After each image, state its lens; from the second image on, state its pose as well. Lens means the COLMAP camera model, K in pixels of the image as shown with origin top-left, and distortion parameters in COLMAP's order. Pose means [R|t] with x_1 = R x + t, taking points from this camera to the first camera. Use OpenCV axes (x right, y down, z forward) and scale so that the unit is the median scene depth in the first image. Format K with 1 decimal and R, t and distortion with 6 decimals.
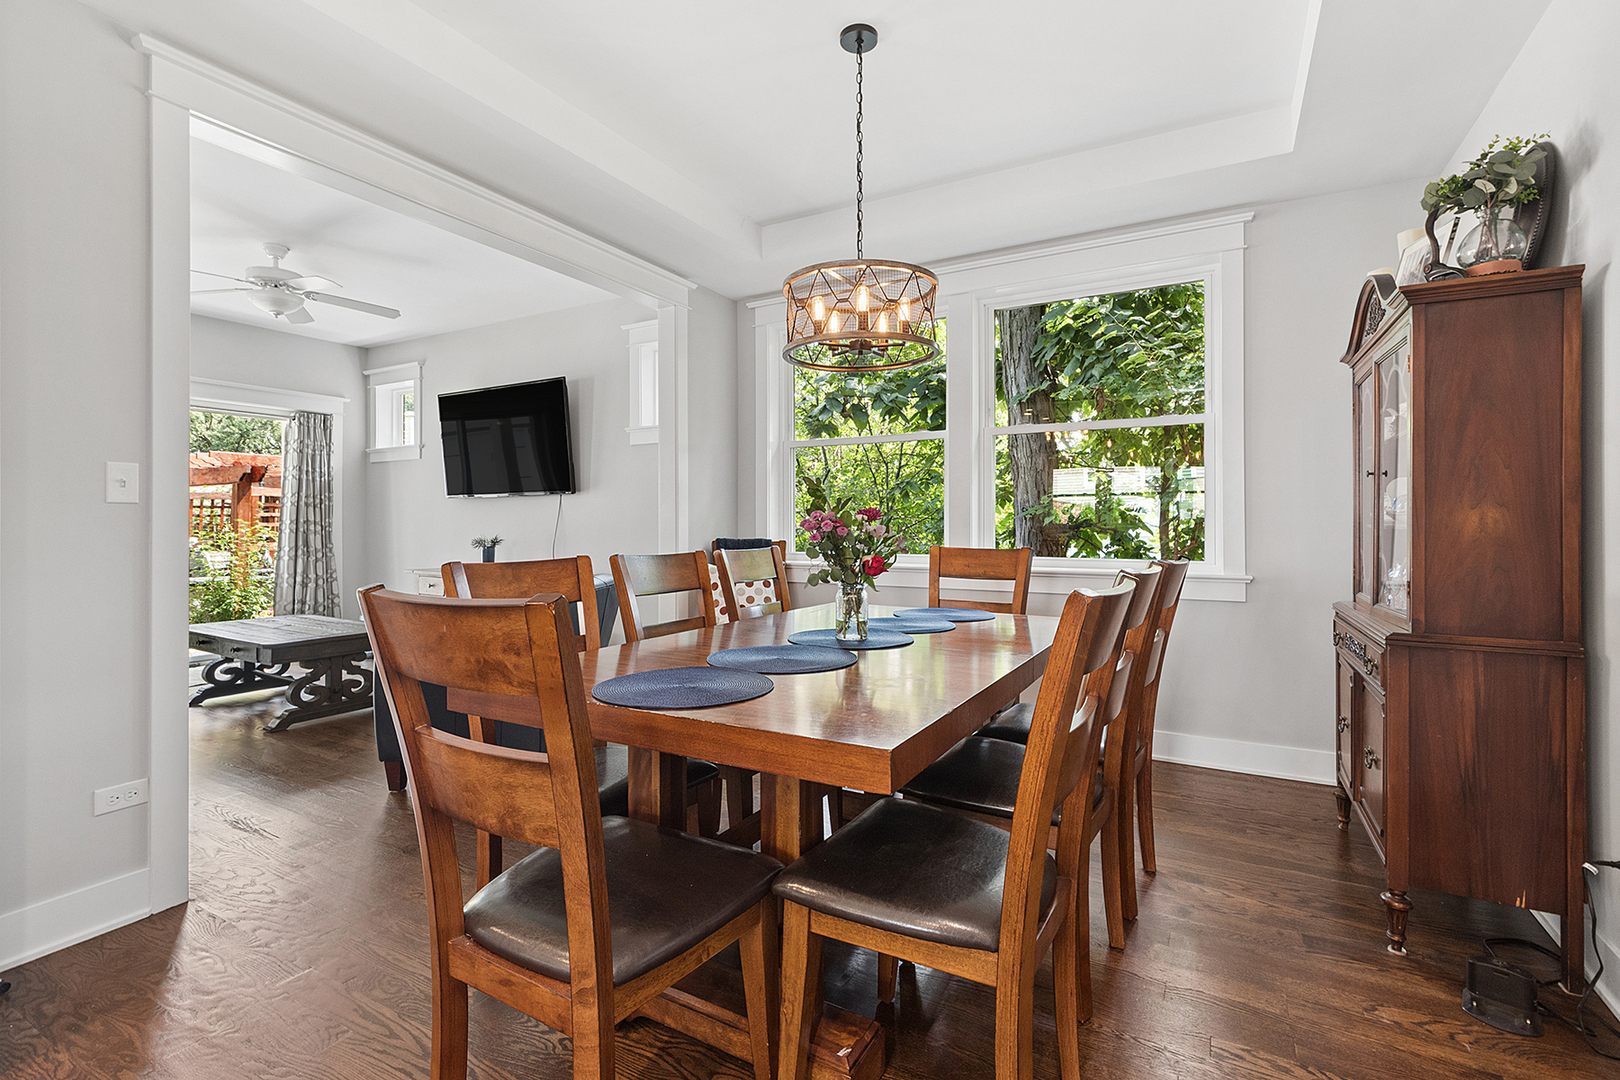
lens RADIAL K [[715.9, 0, 802.6], [0, 715.9, 522.4], [0, 0, 1]] dist [-0.003280, 0.000035]
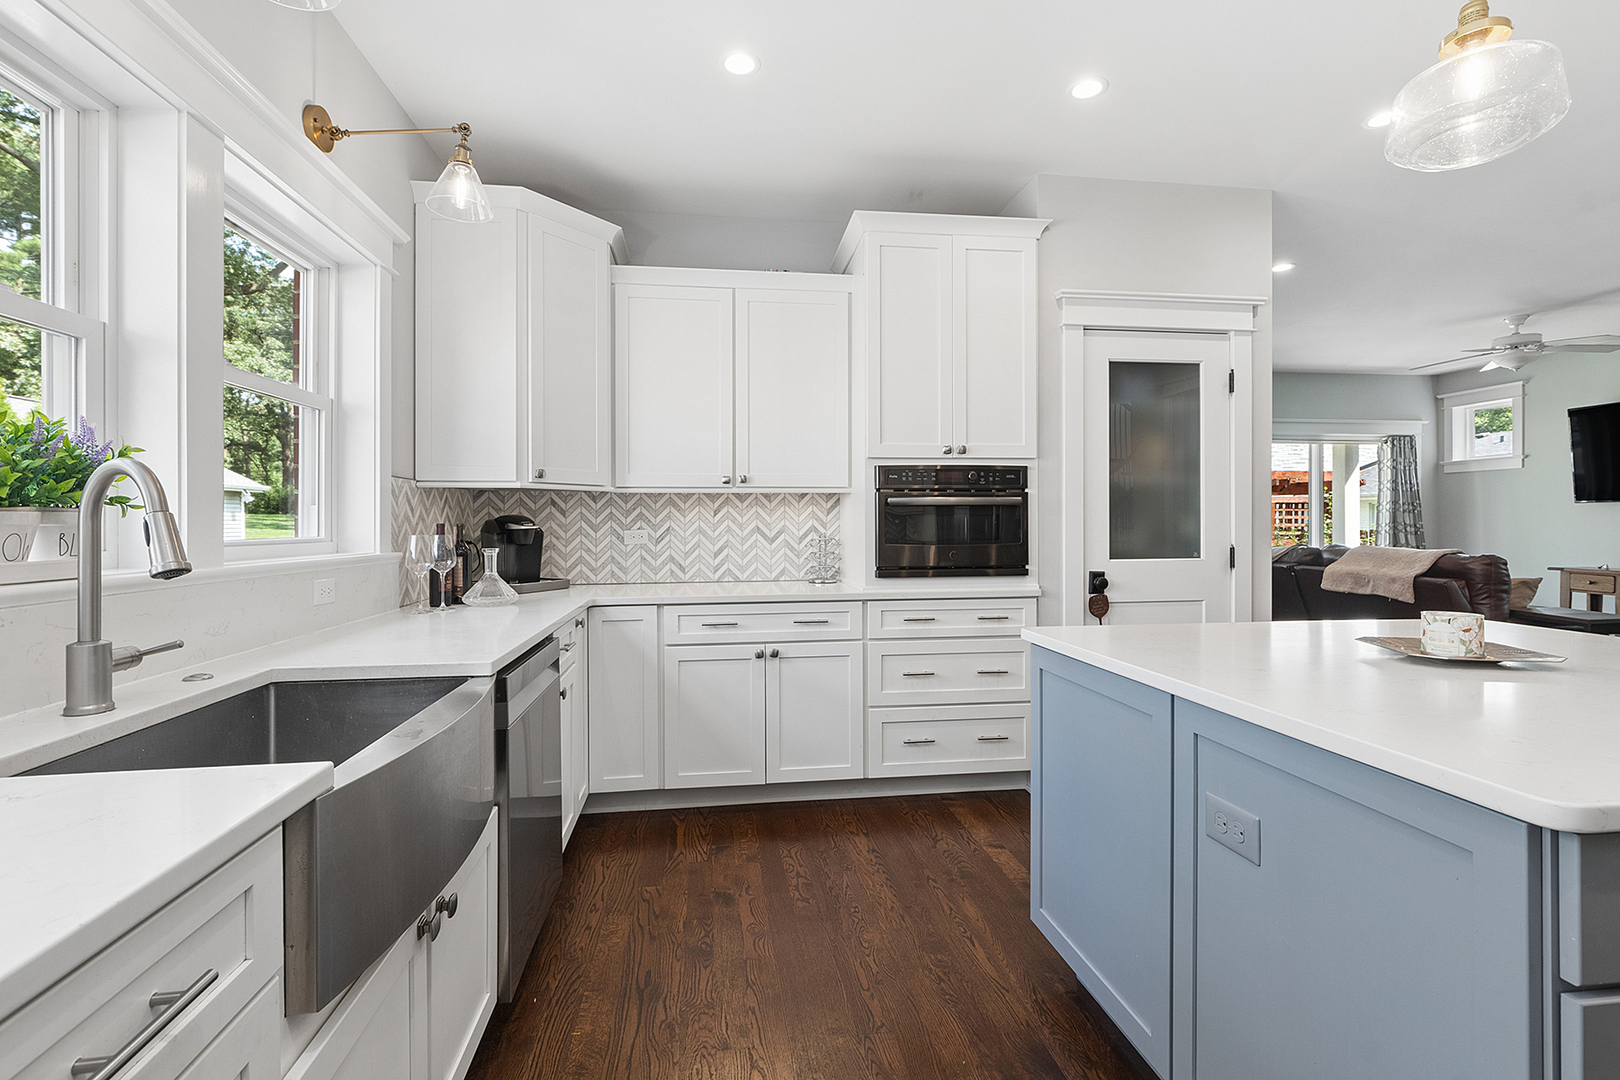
lens RADIAL K [[715.9, 0, 793.2], [0, 715.9, 519.4], [0, 0, 1]] dist [-0.003280, 0.000035]
pose [[0.595487, -0.001453, -0.803364, -0.322023], [0.001142, 0.999999, -0.000962, -0.009273], [0.803364, -0.000345, 0.595488, -0.579369]]
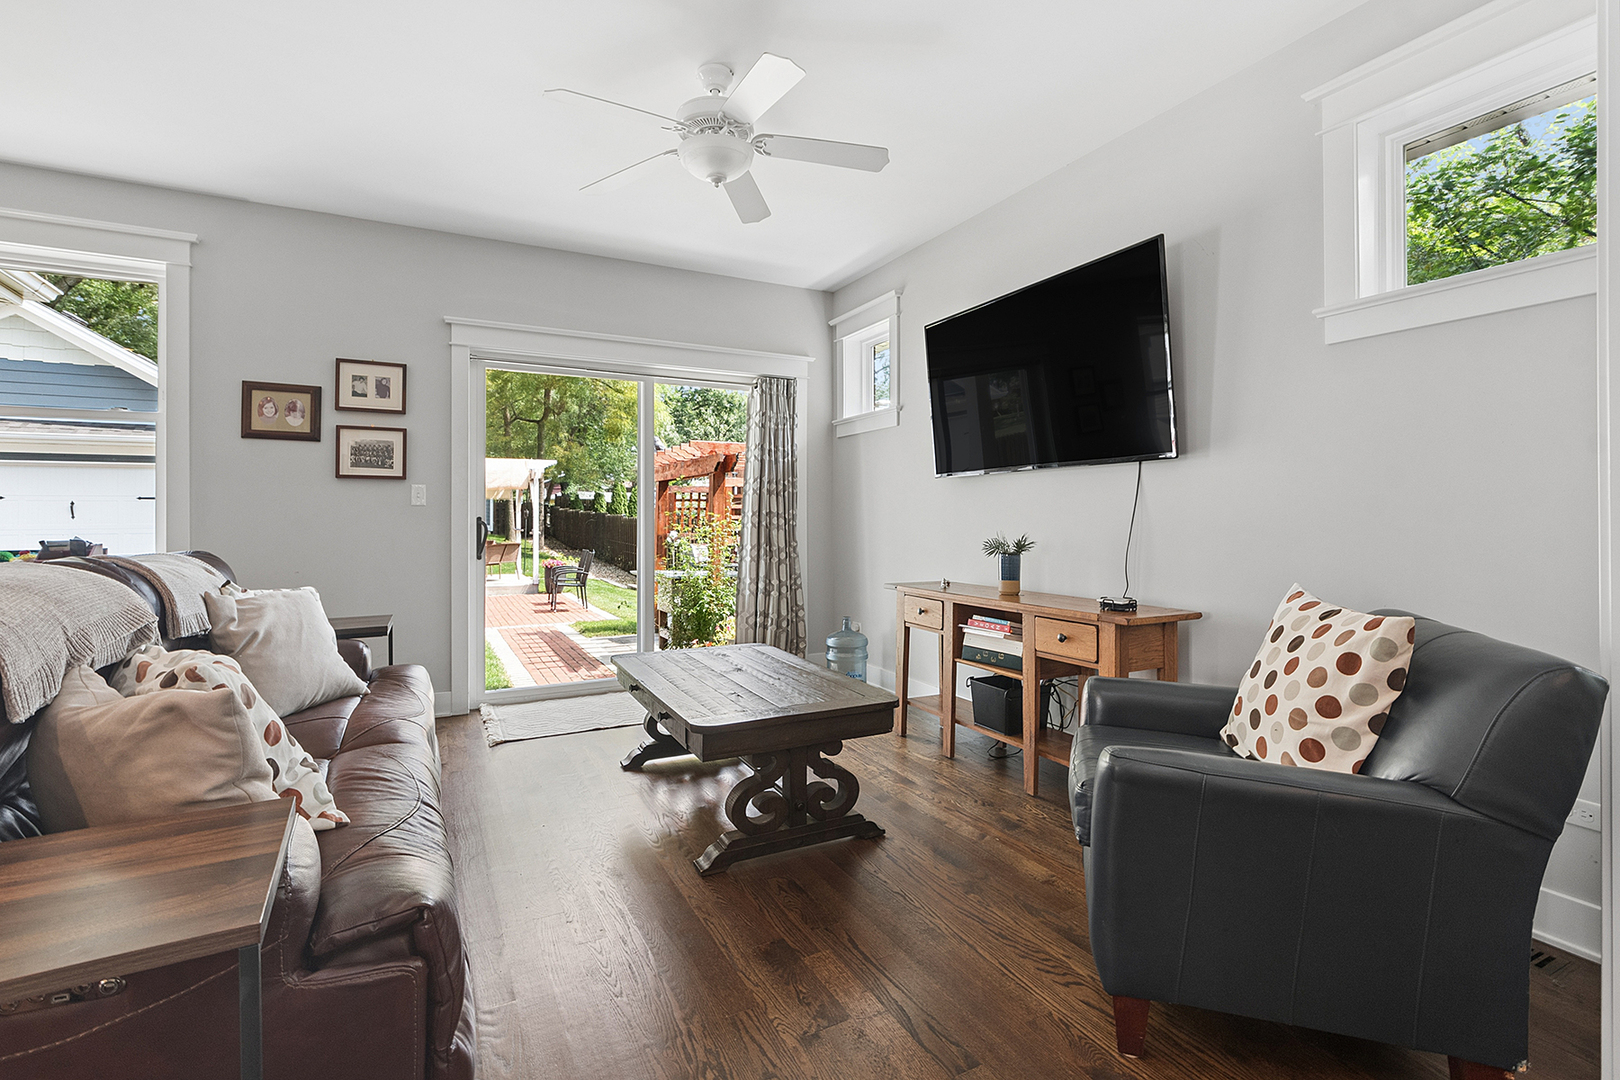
lens RADIAL K [[715.9, 0, 813.3], [0, 715.9, 515.0], [0, 0, 1]] dist [-0.003280, 0.000035]
pose [[0.845168, -0.003651, -0.534488, -0.224311], [0.003114, 0.999993, -0.001907, 0.002124], [0.534491, -0.000052, 0.845174, 0.349601]]
